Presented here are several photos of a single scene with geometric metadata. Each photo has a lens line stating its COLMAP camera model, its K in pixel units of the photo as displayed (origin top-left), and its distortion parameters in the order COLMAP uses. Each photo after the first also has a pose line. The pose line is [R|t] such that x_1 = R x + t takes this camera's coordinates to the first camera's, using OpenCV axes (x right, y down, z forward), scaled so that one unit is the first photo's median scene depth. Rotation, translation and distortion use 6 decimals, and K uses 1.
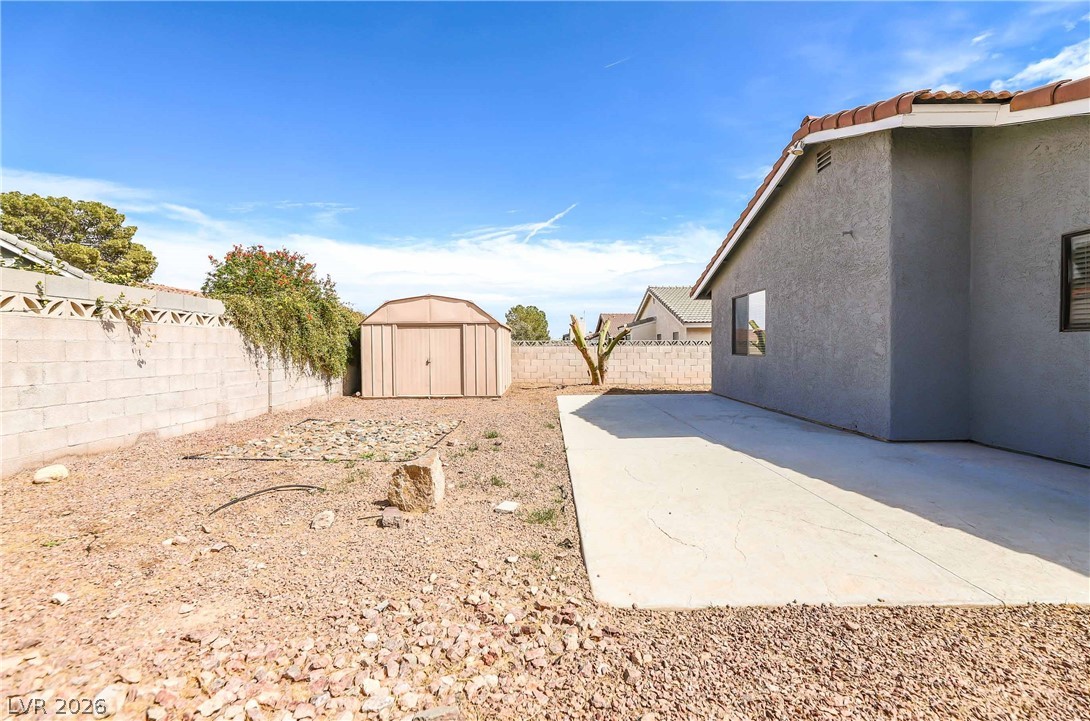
lens RADIAL K [[443.3, 0, 564.1], [0, 443.3, 359.2], [0, 0, 1]] dist [-0.007707, -0.000072]
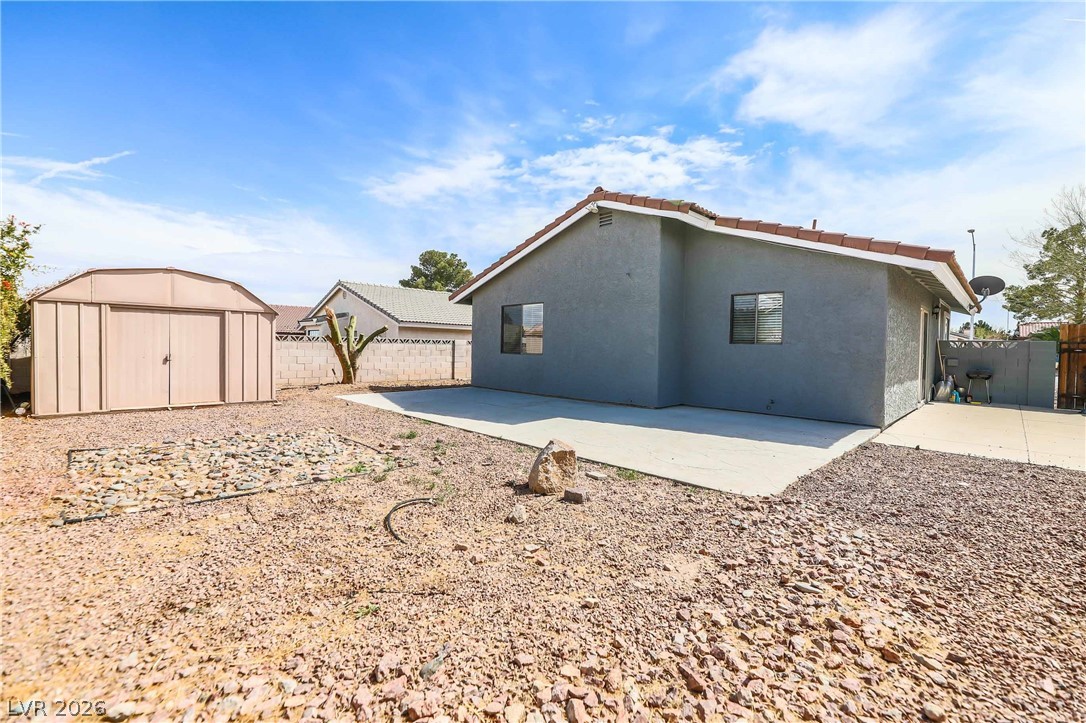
lens RADIAL K [[441.6, 0, 517.9], [0, 441.6, 357.8], [0, 0, 1]] dist [-0.007707, -0.000072]
pose [[0.738350, 0.001232, 0.674417, -0.370536], [-0.002977, 0.999995, 0.001432, 0.000353], [-0.674411, -0.003066, 0.738350, 0.075828]]
